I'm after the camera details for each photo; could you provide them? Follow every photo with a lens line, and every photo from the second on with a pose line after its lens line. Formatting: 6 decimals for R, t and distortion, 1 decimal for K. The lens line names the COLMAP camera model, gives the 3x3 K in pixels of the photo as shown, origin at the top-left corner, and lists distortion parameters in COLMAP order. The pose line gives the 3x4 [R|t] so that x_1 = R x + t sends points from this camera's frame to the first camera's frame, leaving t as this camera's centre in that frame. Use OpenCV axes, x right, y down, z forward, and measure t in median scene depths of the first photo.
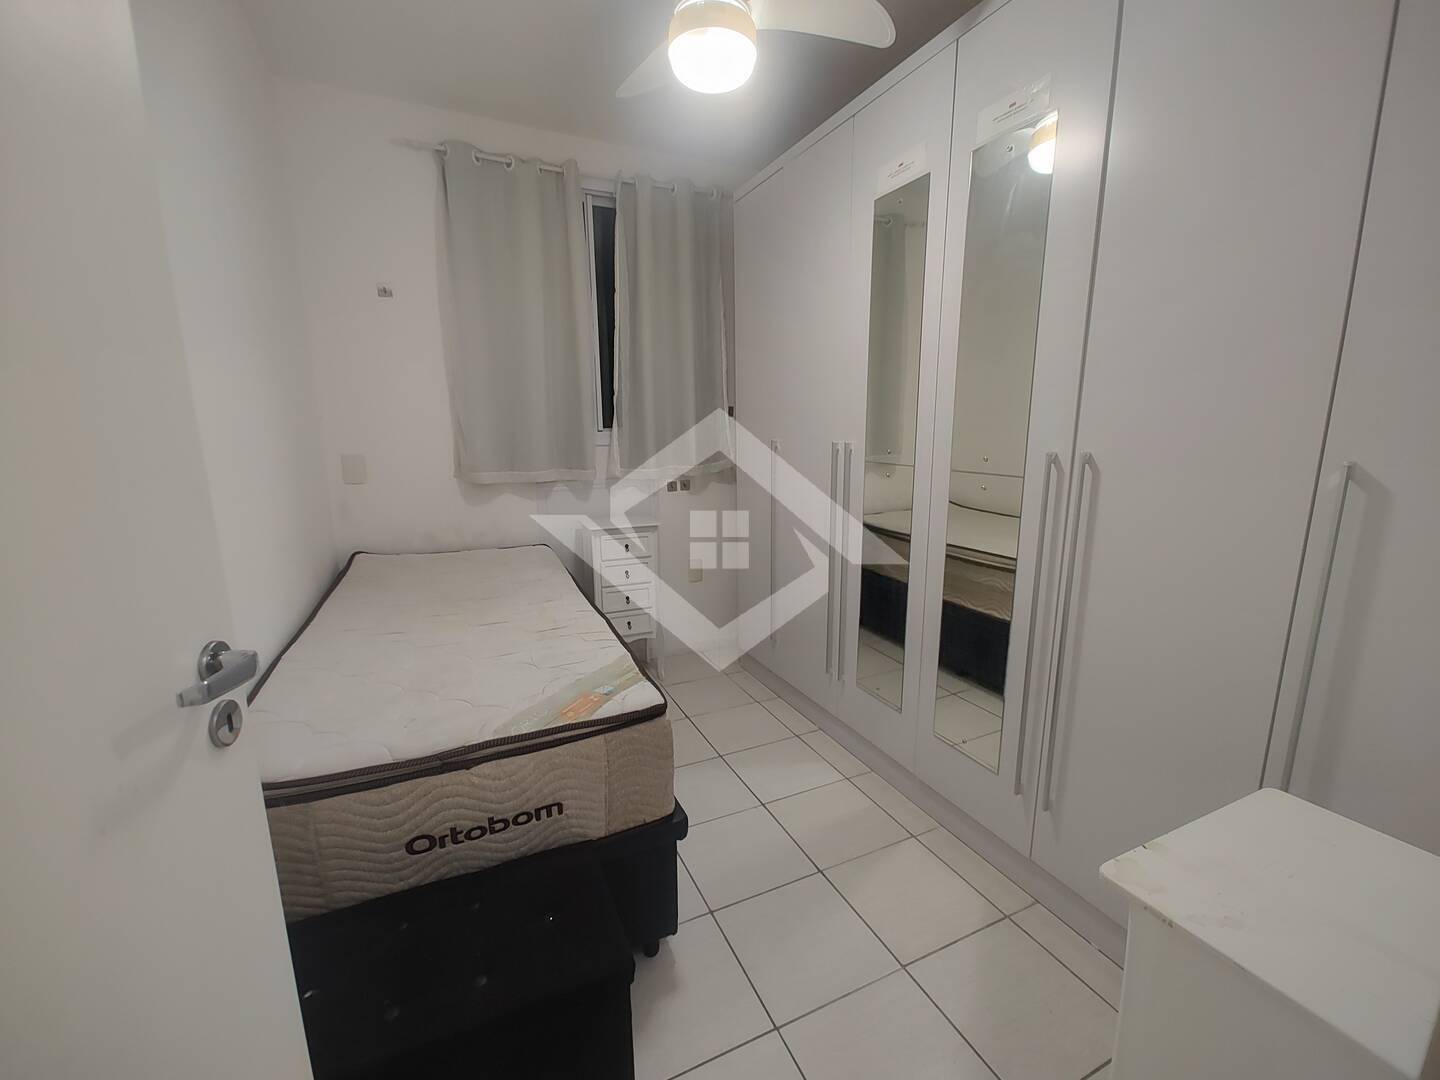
lens RADIAL K [[604.0, 0, 721.8], [0, 604.0, 544.9], [0, 0, 1]] dist [-0.001663, 0.005001]
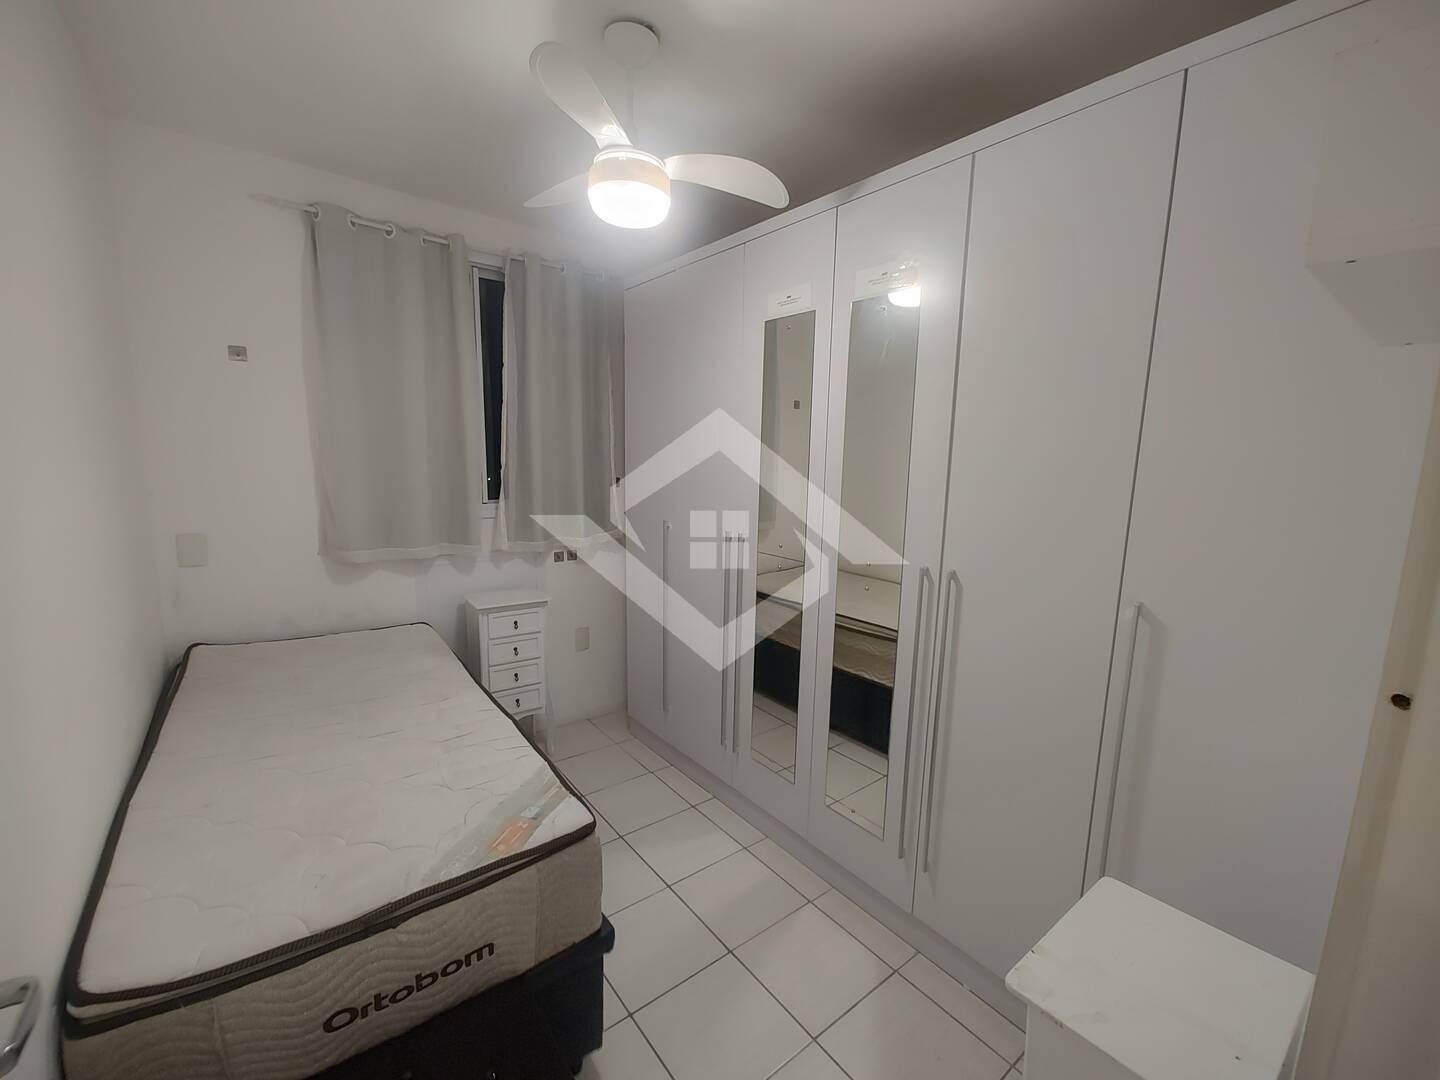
lens RADIAL K [[599.5, 0, 723.5], [0, 599.5, 551.8], [0, 0, 1]] dist [0.009559, -0.005262]
pose [[0.973208, -0.005571, 0.229857, -0.106327], [0.014486, 0.999206, -0.037115, -0.145924], [-0.229468, 0.039450, 0.972516, -0.054421]]
